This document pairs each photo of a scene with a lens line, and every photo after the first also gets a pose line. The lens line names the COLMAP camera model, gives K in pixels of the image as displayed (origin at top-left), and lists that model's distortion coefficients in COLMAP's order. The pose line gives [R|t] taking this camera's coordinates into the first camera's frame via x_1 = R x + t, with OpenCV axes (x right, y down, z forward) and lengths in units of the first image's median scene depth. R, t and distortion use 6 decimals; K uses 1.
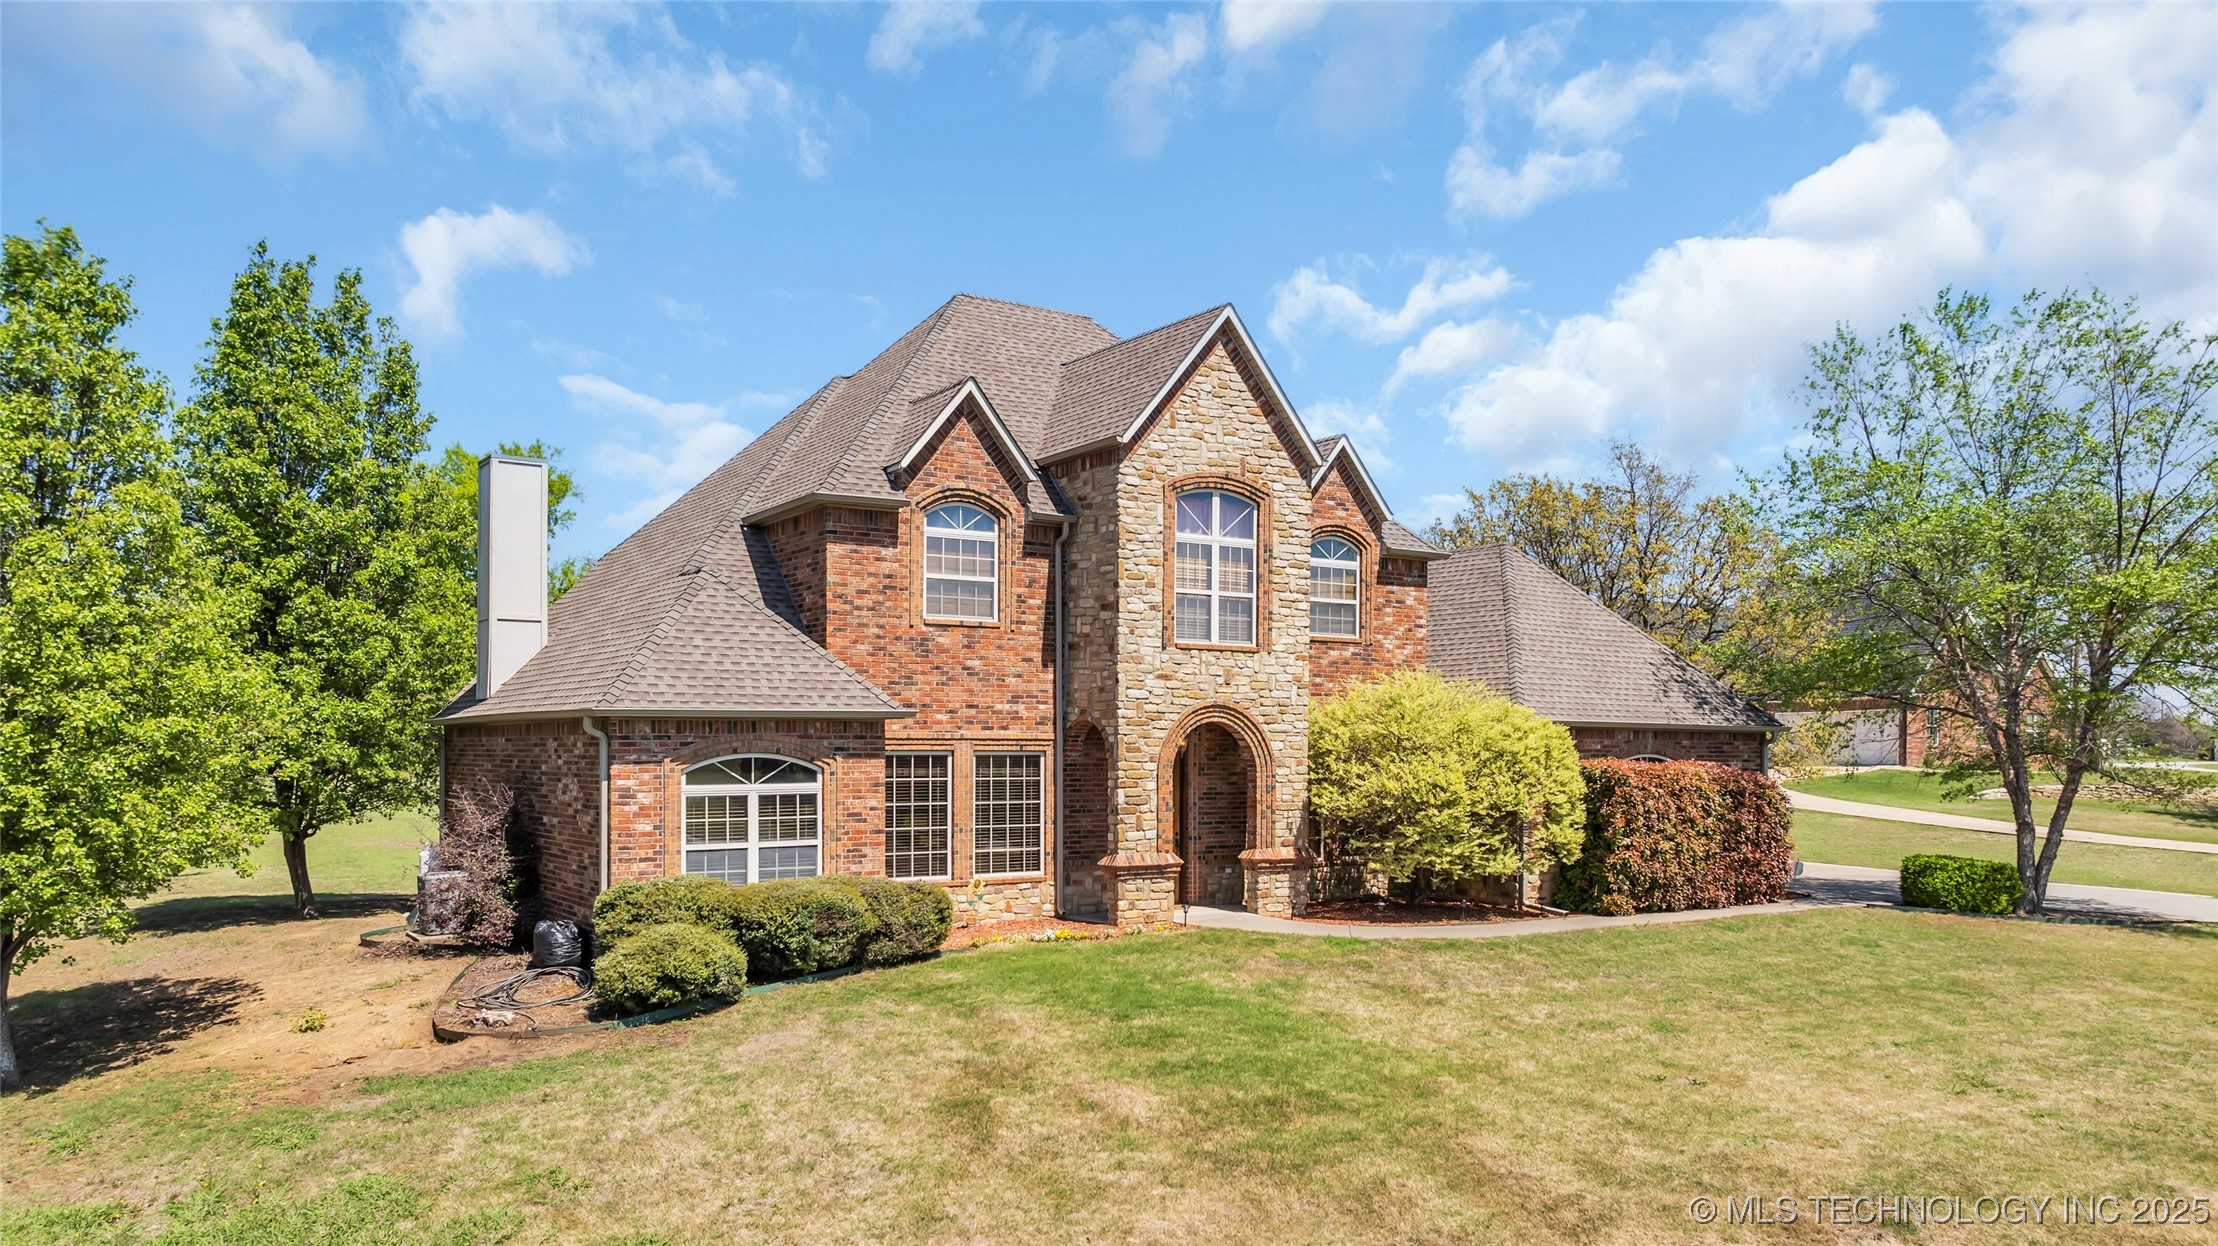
lens RADIAL K [[1564.5, 0, 1101.8], [0, 1564.5, 752.8], [0, 0, 1]] dist [-0.004196, 0.001810]
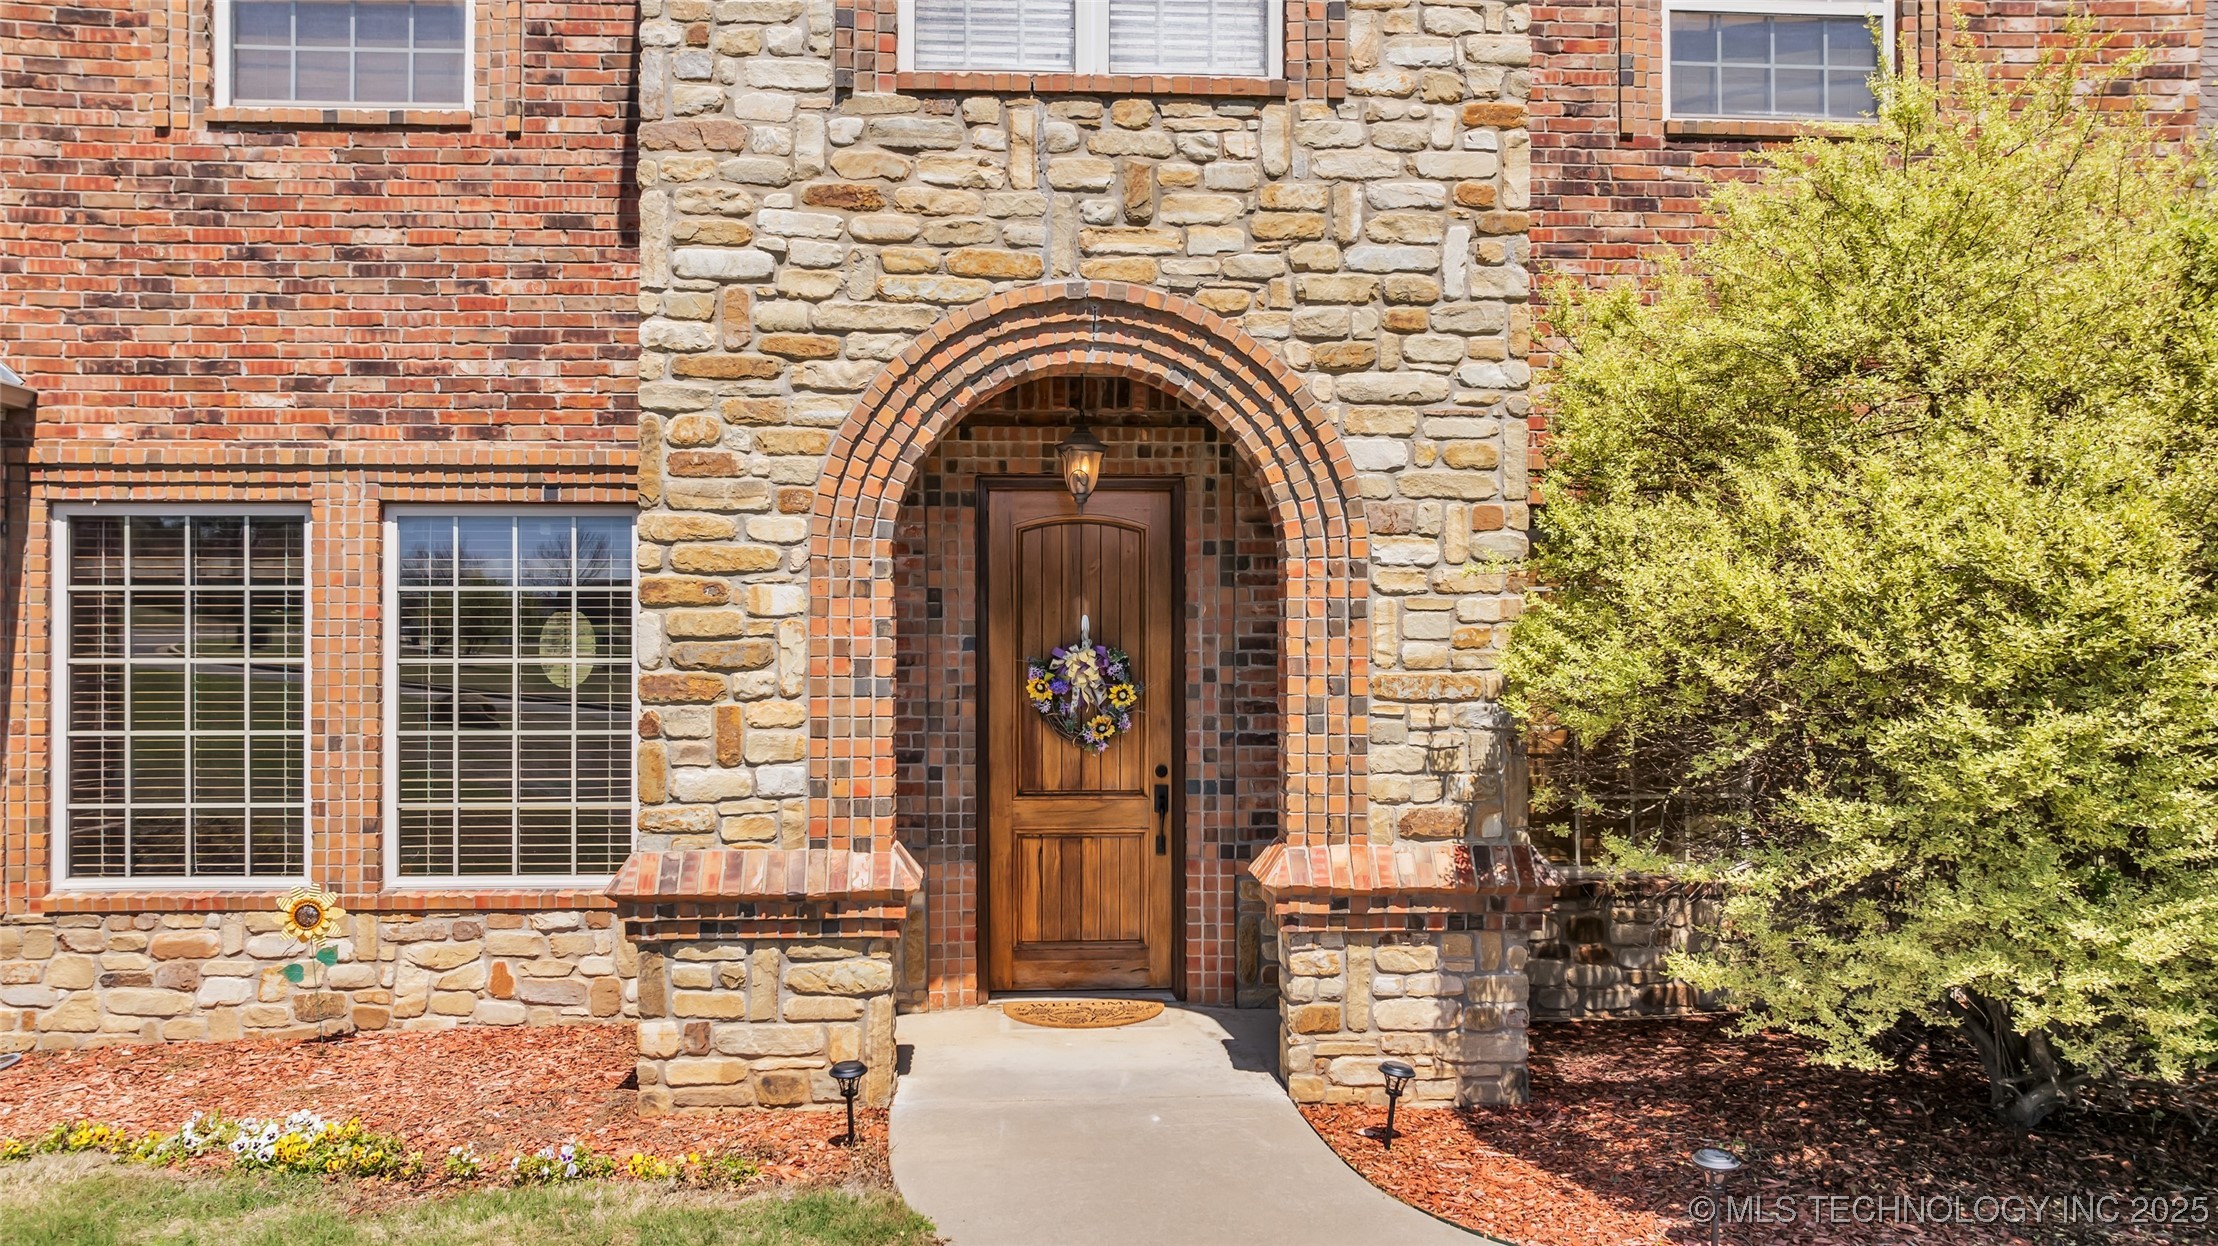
lens RADIAL K [[1544.8, 0, 1109.0], [0, 1544.8, 623.0], [0, 0, 1]] dist [-0.018001, 0.001034]
pose [[0.865209, -0.007062, -0.501361, 0.177888], [0.002551, 0.999950, -0.009682, 0.023022], [0.501404, 0.007098, 0.865184, 0.661506]]
